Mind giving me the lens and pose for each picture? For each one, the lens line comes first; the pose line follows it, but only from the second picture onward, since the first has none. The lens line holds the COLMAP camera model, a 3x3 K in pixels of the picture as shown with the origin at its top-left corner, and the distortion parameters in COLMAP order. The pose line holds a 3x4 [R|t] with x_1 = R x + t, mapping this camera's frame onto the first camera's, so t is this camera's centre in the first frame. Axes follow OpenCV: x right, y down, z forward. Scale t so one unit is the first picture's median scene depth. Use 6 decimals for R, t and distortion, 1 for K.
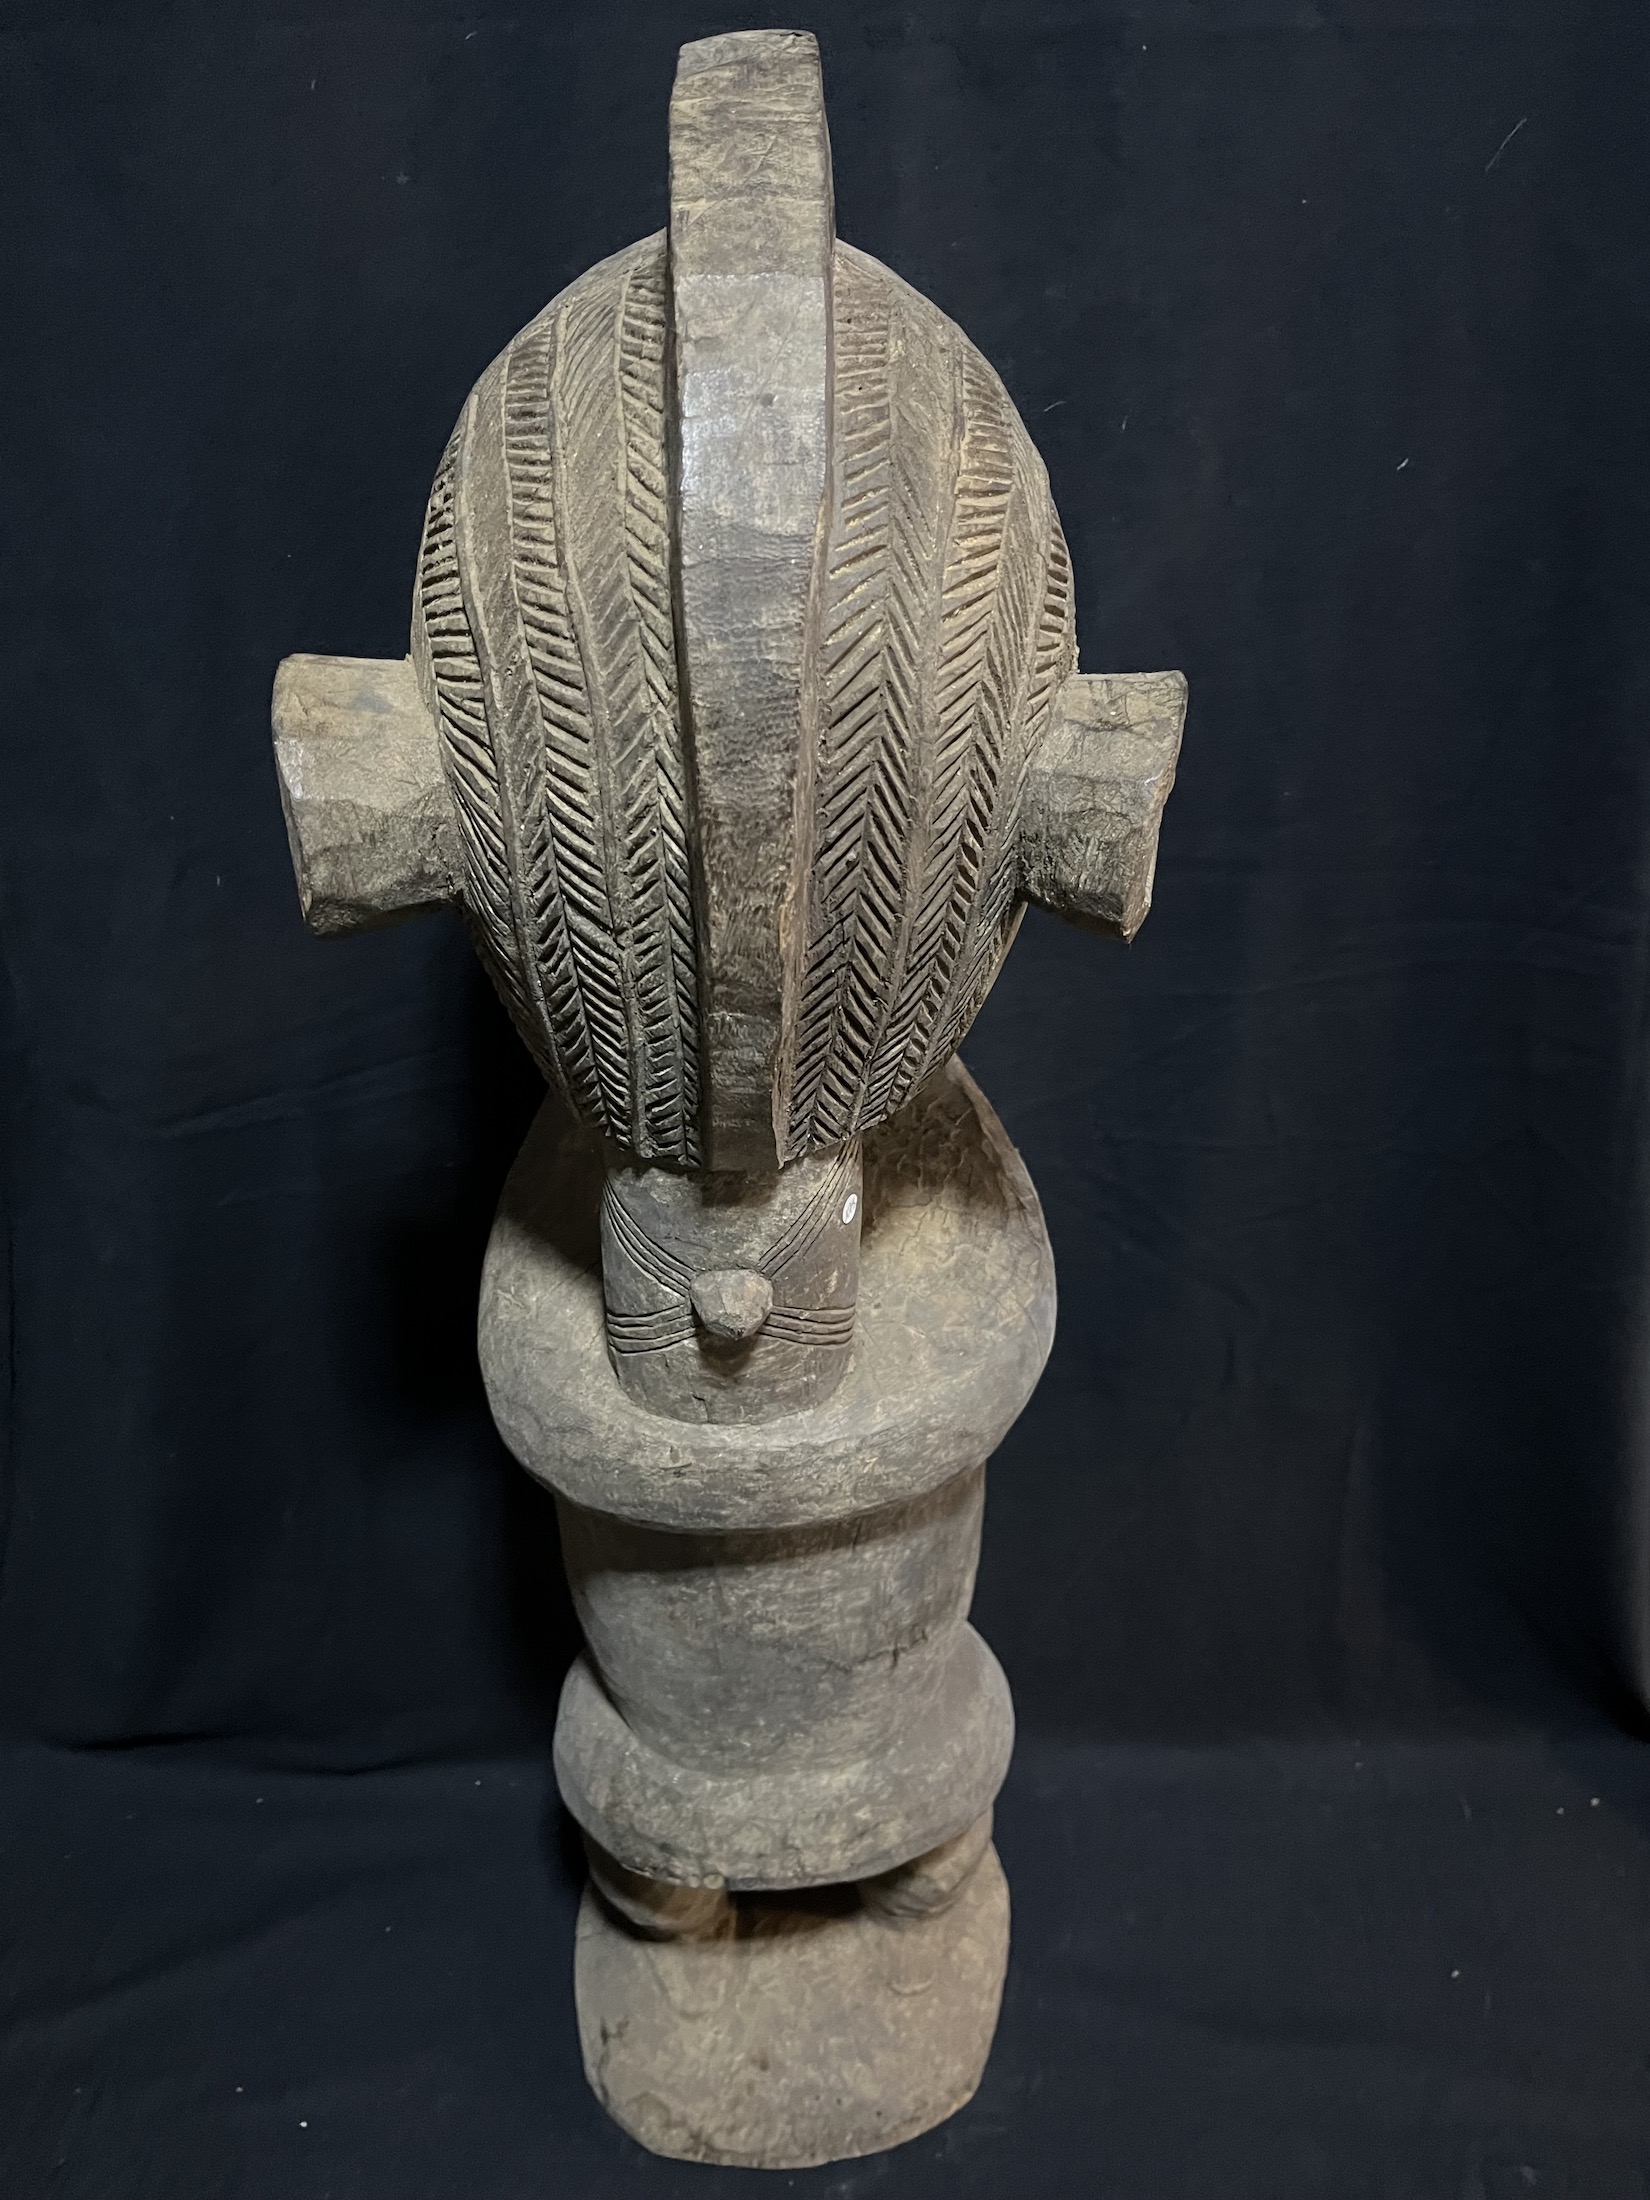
lens RADIAL K [[1688.7, 0, 846.5], [0, 1688.7, 1109.7], [0, 0, 1]] dist [0.018763, -0.034229]
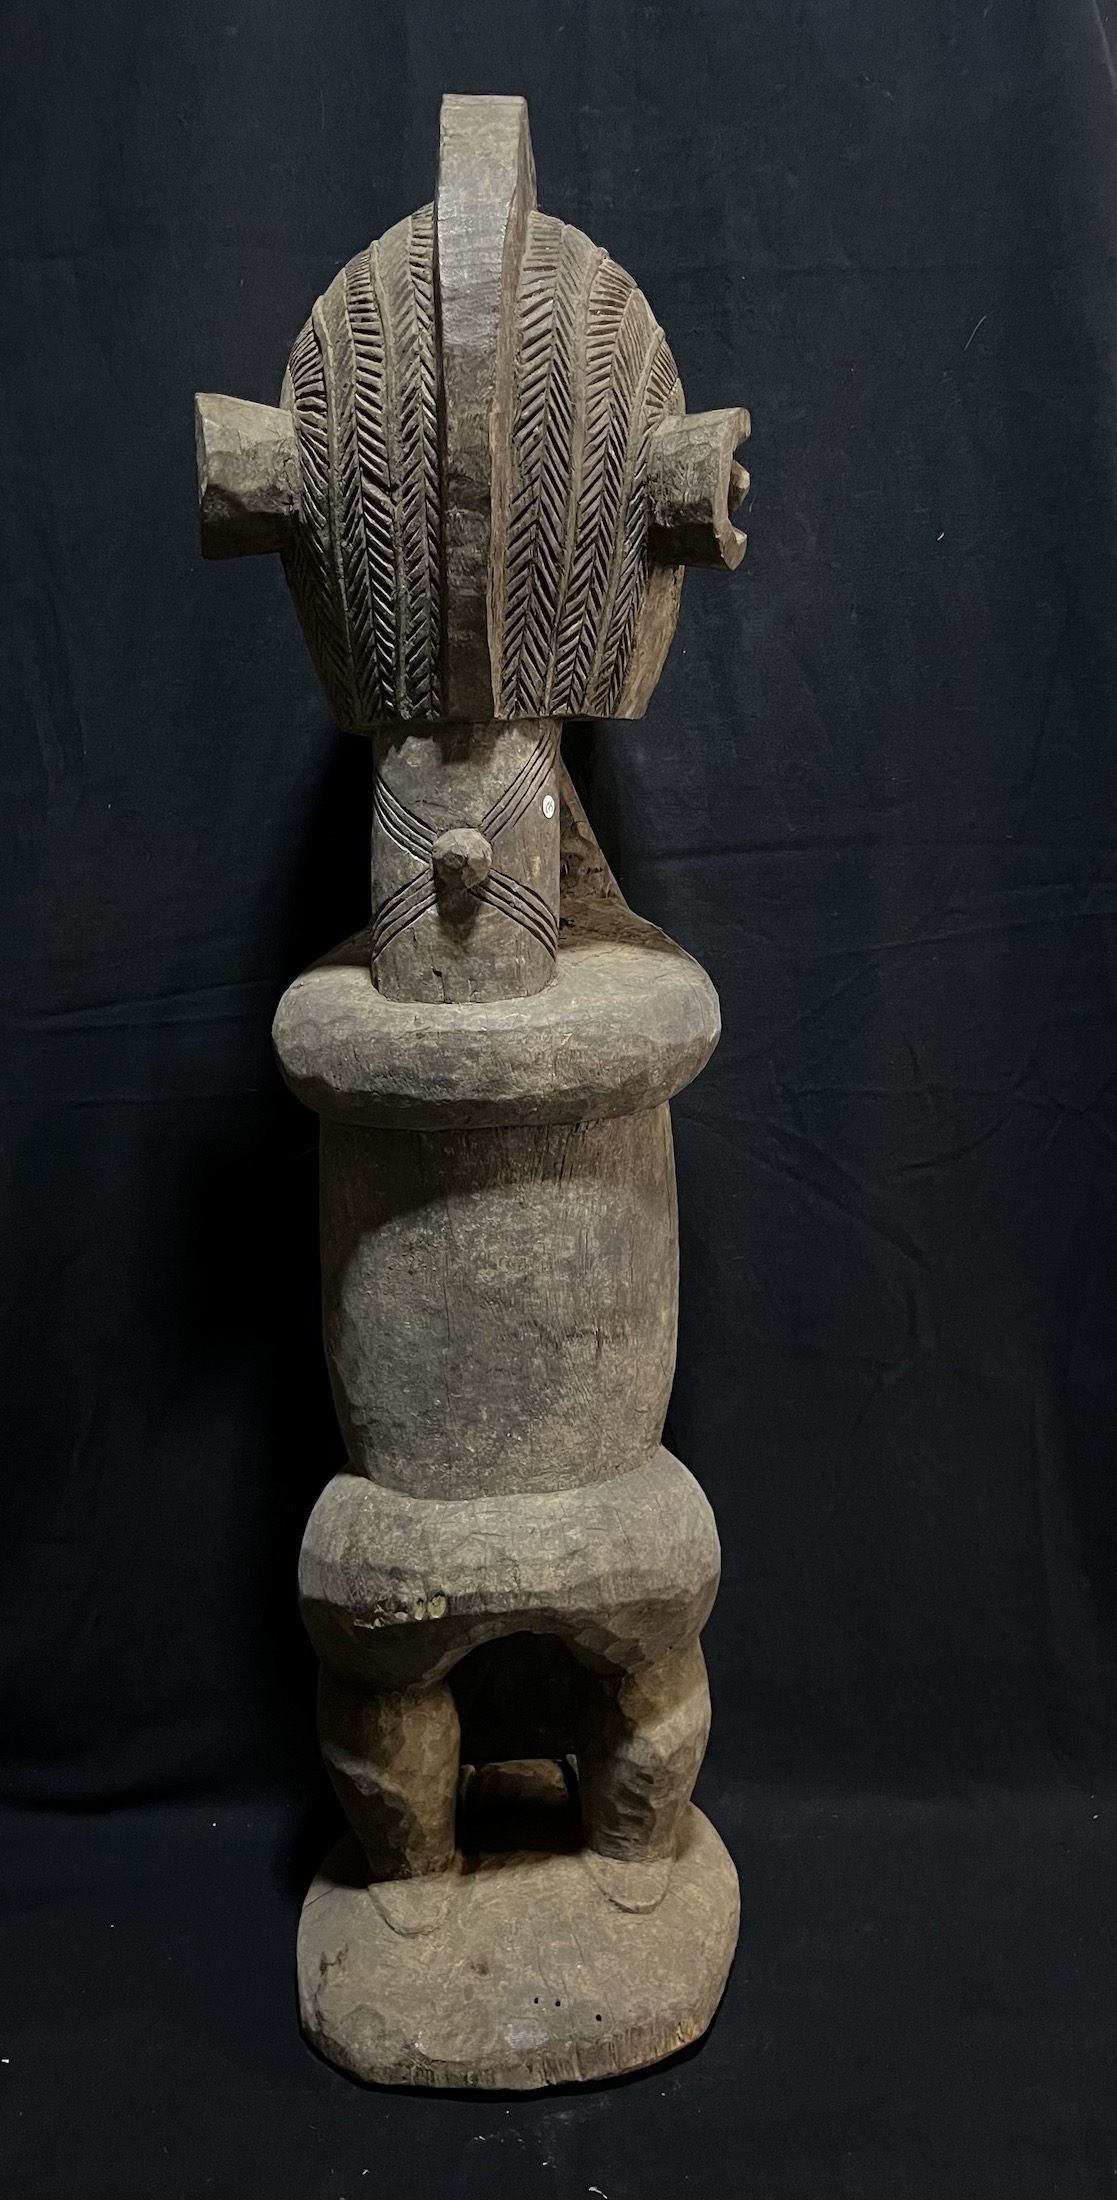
lens RADIAL K [[1686.1, 0, 596.8], [0, 1686.1, 1113.4], [0, 0, 1]] dist [0.022927, -0.020474]
pose [[0.999714, -0.007702, -0.022632, 0.065972], [-0.002562, 0.906715, -0.421737, 0.807902], [0.023769, 0.421674, 0.906436, -0.152835]]
